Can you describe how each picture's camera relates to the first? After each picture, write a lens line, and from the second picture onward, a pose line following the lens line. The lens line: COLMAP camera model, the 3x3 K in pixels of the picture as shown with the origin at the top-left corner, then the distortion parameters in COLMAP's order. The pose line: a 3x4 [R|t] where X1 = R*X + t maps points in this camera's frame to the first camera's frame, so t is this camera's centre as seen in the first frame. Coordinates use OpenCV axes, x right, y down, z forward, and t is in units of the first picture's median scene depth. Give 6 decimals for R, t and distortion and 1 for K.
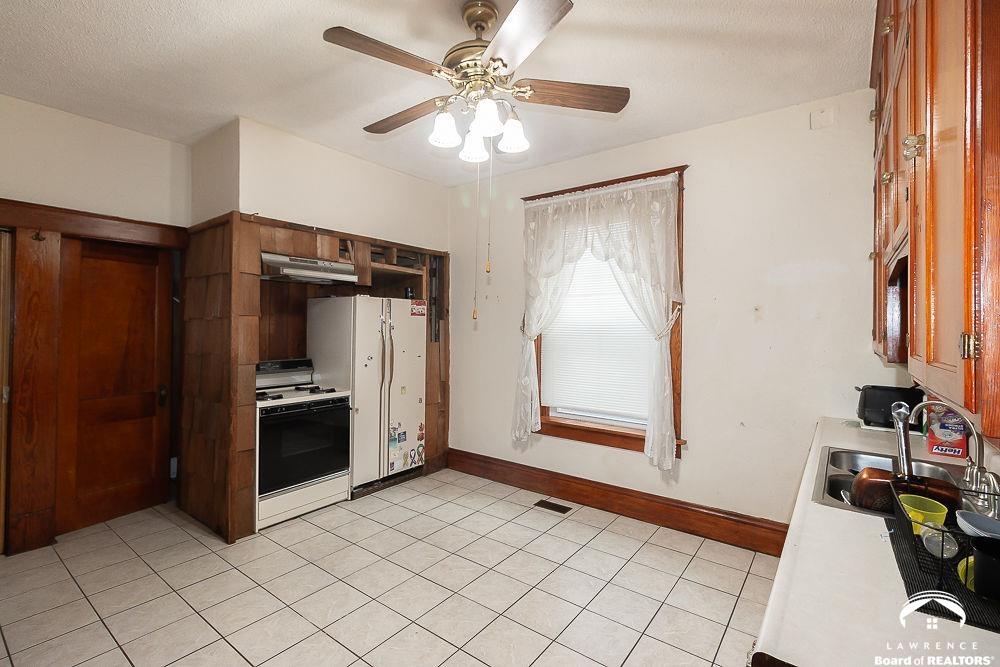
lens RADIAL K [[460.4, 0, 501.1], [0, 460.4, 325.7], [0, 0, 1]] dist [0.003915, 0.000269]
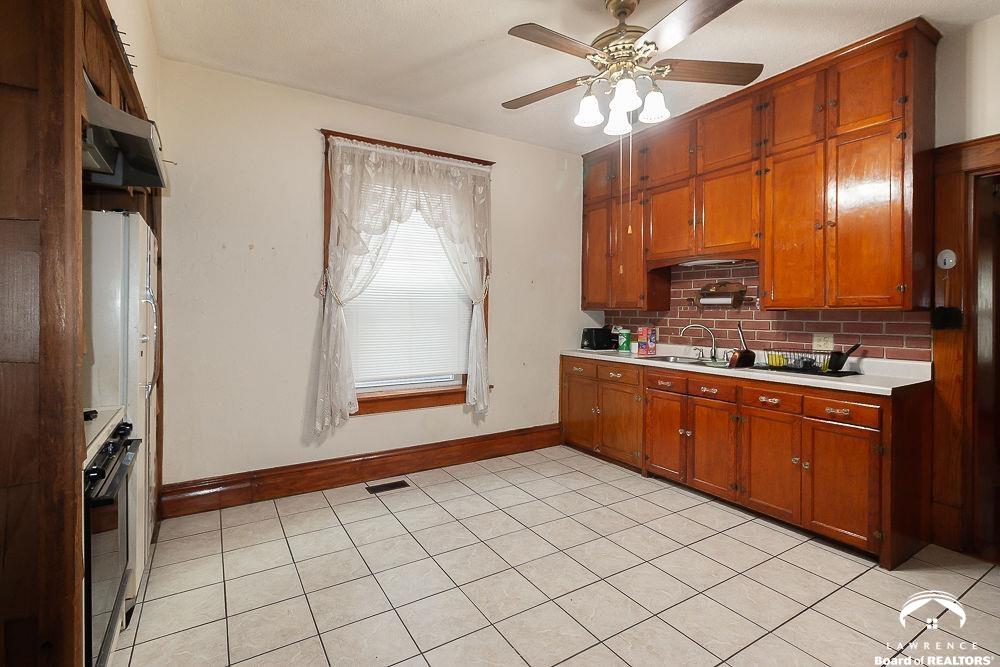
lens RADIAL K [[460.4, 0, 492.2], [0, 460.4, 314.1], [0, 0, 1]] dist [0.003915, 0.000269]
pose [[0.372298, -0.010836, 0.928050, -0.664642], [-0.000259, 0.999931, 0.011780, 0.039194], [-0.928113, -0.004626, 0.372270, 0.476336]]
